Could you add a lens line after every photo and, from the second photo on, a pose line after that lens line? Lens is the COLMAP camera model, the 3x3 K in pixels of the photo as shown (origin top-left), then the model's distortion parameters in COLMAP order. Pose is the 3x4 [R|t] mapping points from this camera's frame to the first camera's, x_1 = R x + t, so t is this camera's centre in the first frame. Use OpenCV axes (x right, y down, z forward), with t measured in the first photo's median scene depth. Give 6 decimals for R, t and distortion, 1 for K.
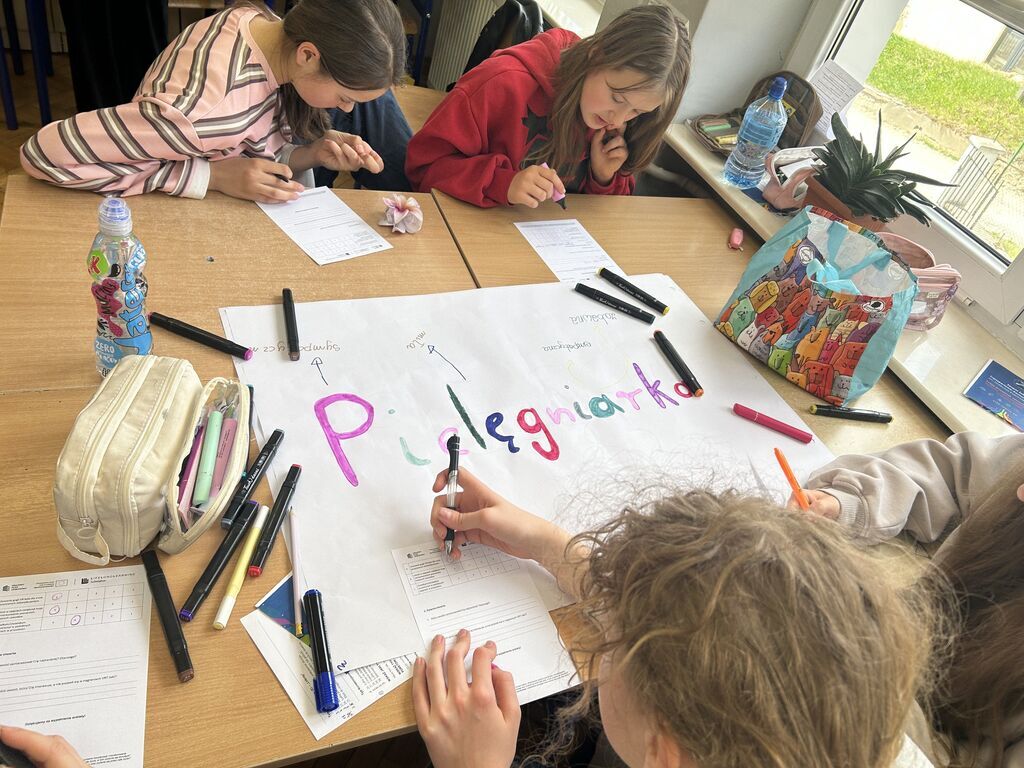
lens RADIAL K [[774.8, 0, 512.0], [0, 774.8, 384.0], [0, 0, 1]] dist [0.013632, -0.027367]
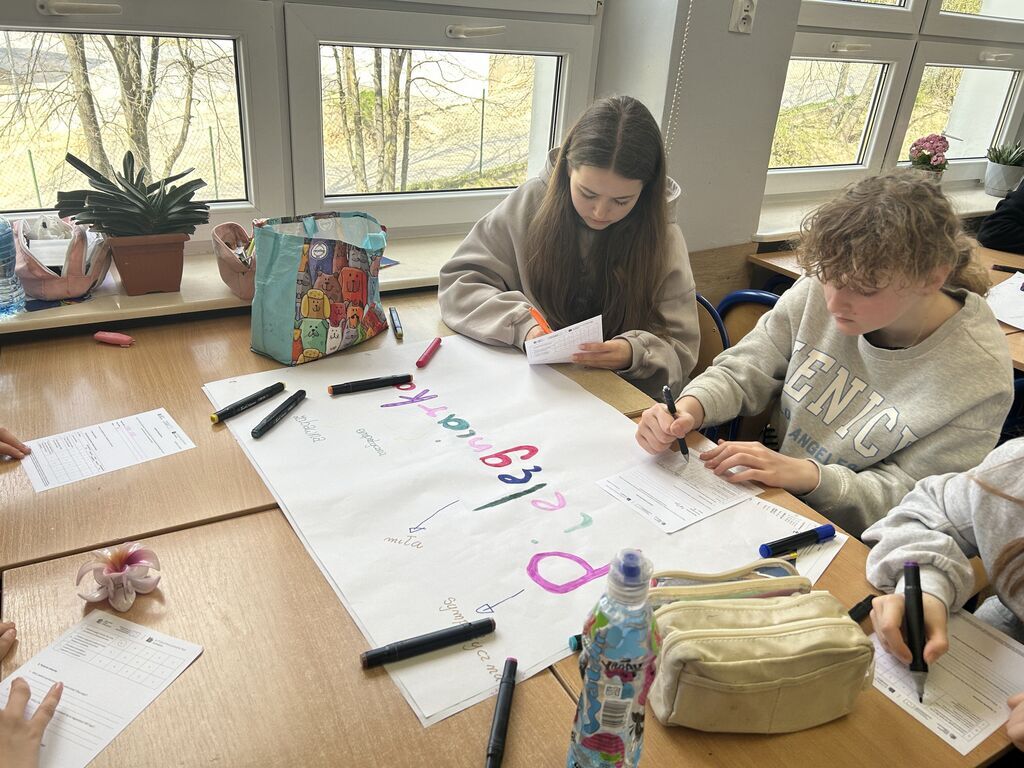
lens RADIAL K [[774.8, 0, 512.0], [0, 774.8, 384.0], [0, 0, 1]] dist [0.013632, -0.027367]
pose [[-0.128602, -0.634738, 0.761951, -0.653927], [0.585202, 0.571723, 0.575041, -0.553035], [-0.800625, 0.519847, 0.297925, 0.553130]]
